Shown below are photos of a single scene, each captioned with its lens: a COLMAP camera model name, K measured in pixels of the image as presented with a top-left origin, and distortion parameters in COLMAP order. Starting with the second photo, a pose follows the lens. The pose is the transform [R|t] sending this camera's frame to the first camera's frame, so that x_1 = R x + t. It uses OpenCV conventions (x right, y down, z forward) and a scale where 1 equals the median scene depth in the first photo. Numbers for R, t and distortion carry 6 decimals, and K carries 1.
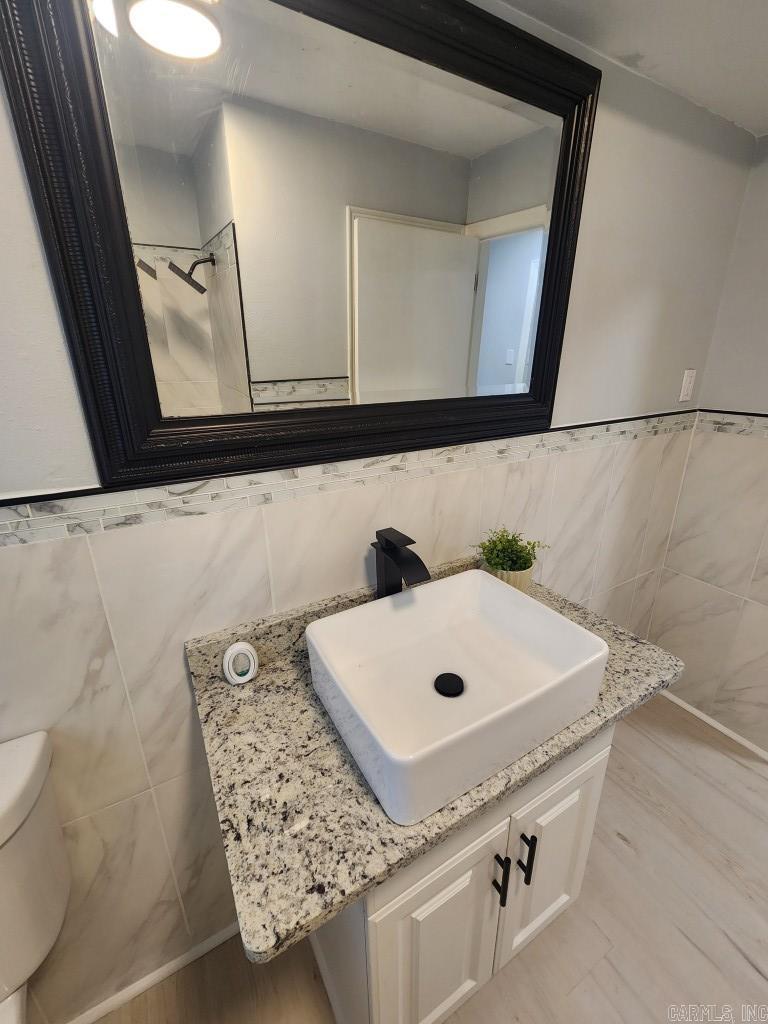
lens RADIAL K [[421.6, 0, 387.1], [0, 421.6, 503.5], [0, 0, 1]] dist [-0.000008, -0.000317]
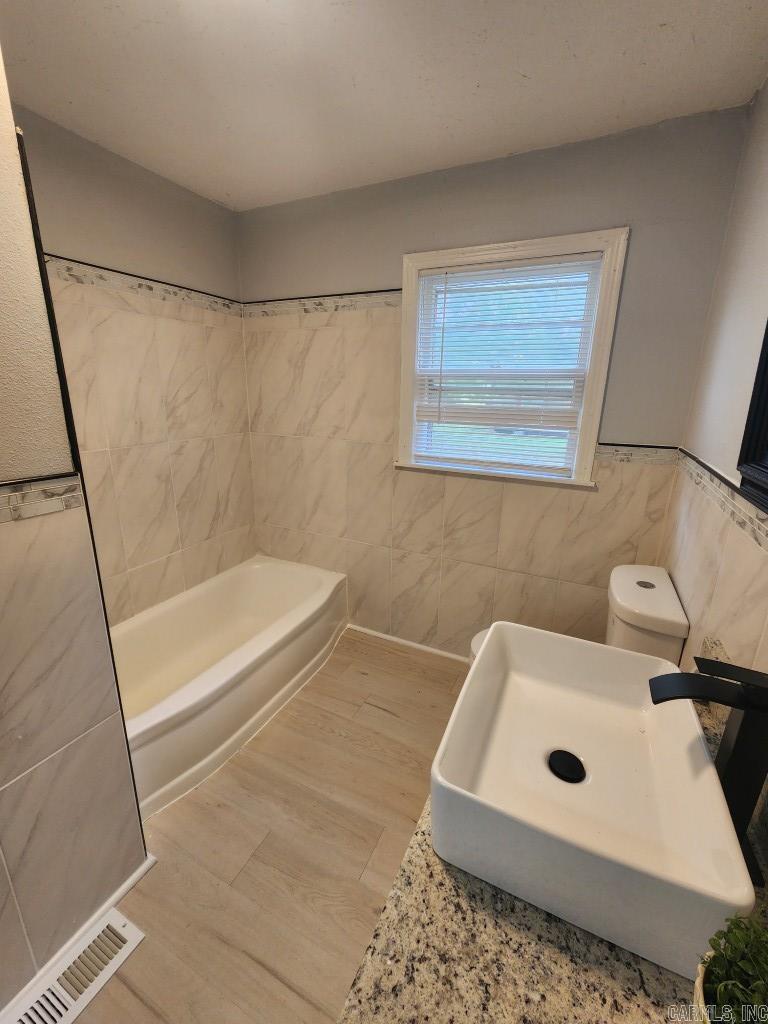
lens RADIAL K [[418.7, 0, 387.5], [0, 418.7, 503.7], [0, 0, 1]] dist [-0.000298, -0.000680]
pose [[-0.823680, 0.143897, -0.548494, 0.669204], [-0.195583, 0.835819, 0.512986, -0.312286], [0.532259, 0.529812, -0.660303, 0.852352]]
